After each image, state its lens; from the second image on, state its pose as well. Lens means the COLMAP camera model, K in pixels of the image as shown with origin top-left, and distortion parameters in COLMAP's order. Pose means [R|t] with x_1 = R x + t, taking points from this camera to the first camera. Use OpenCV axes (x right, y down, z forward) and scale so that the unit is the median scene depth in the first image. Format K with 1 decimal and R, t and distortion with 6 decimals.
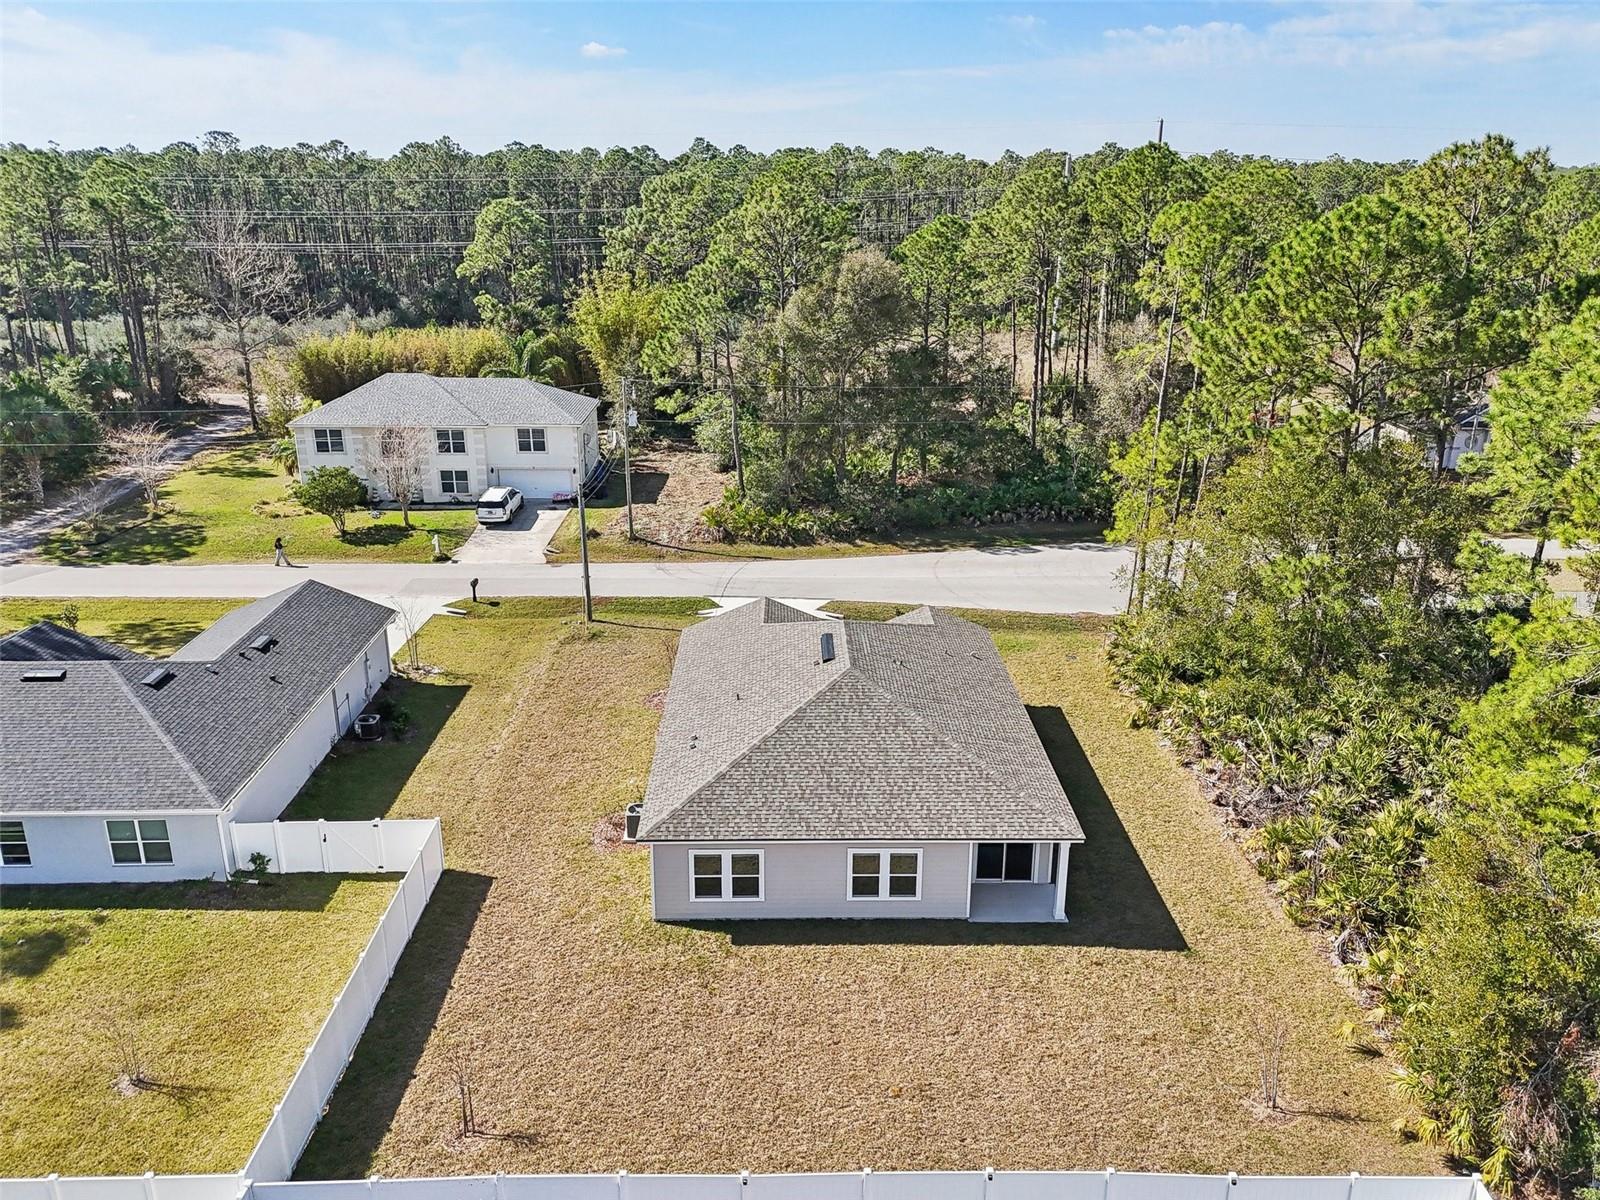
lens RADIAL K [[1174.8, 0, 800.0], [0, 1174.8, 600.0], [0, 0, 1]] dist [0.055139, -0.052107]
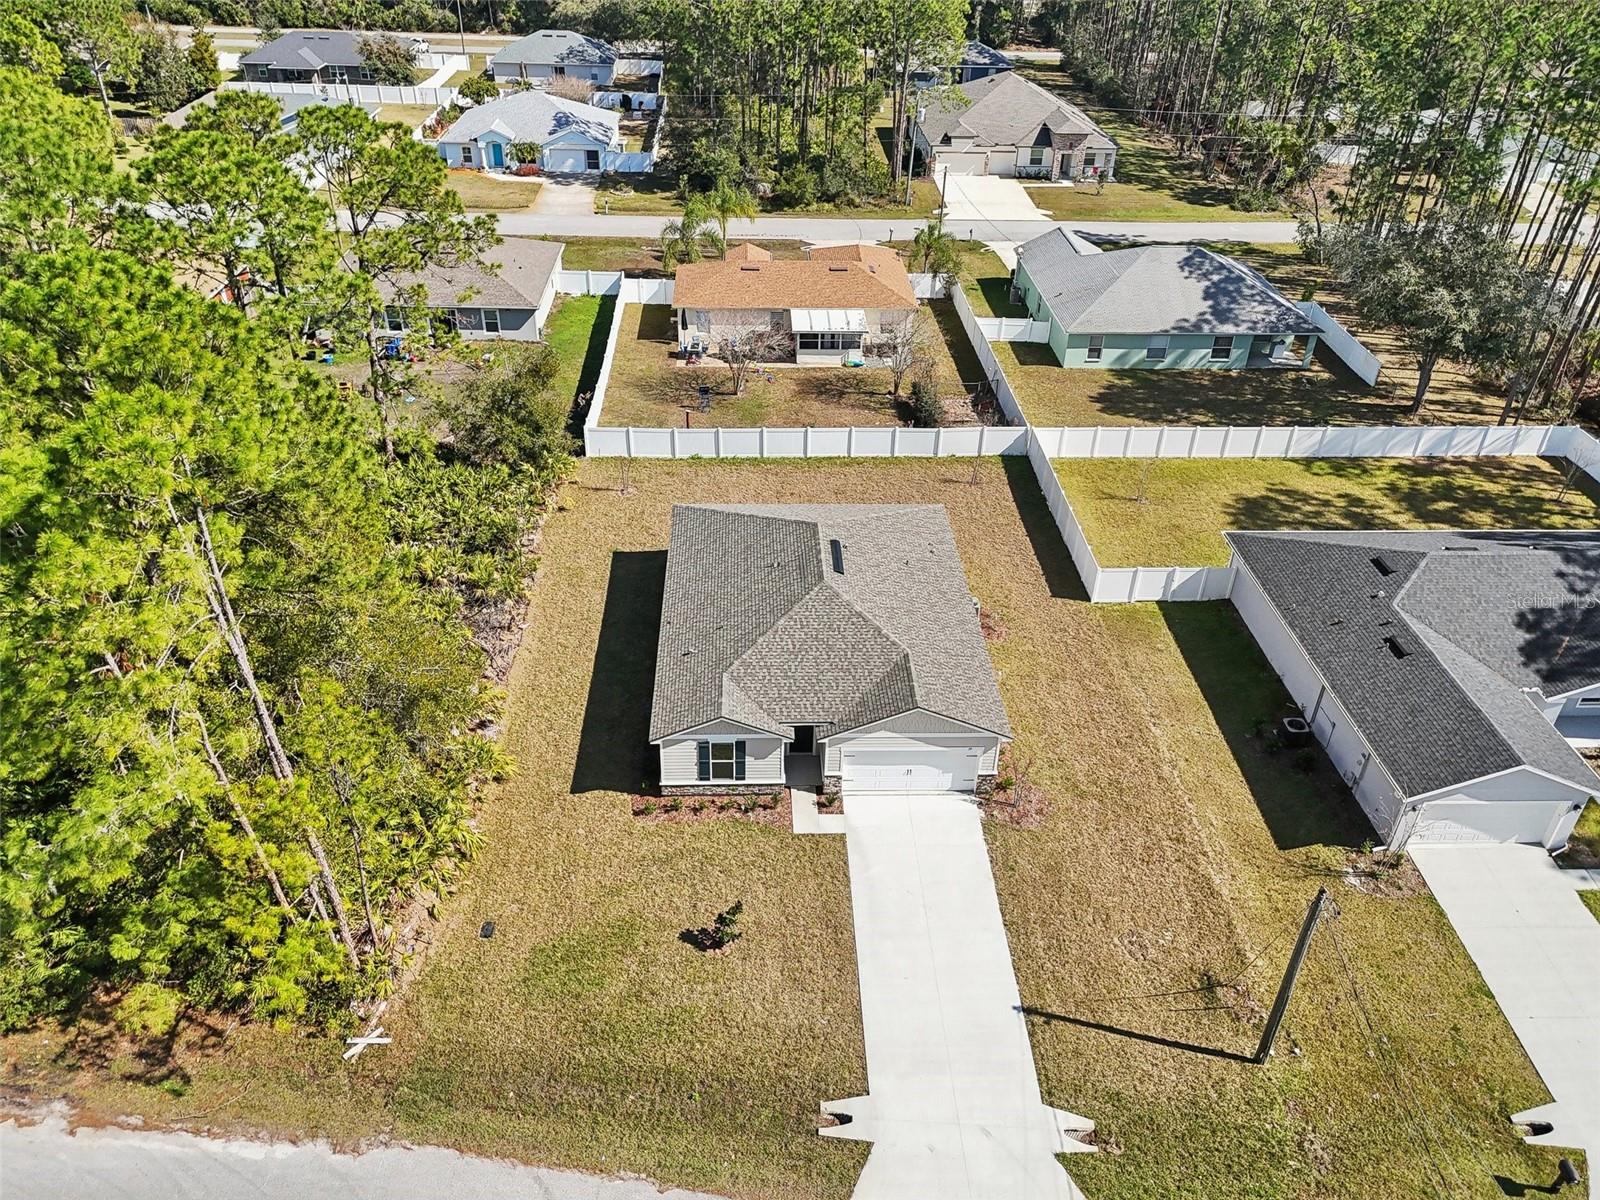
lens RADIAL K [[1174.8, 0, 800.0], [0, 1174.8, 600.0], [0, 0, 1]] dist [0.055139, -0.052107]
pose [[-0.999302, -0.000674, -0.037343, 0.067708], [-0.030796, 0.580552, 0.813641, -0.567262], [0.021131, 0.814223, -0.580167, 1.111554]]
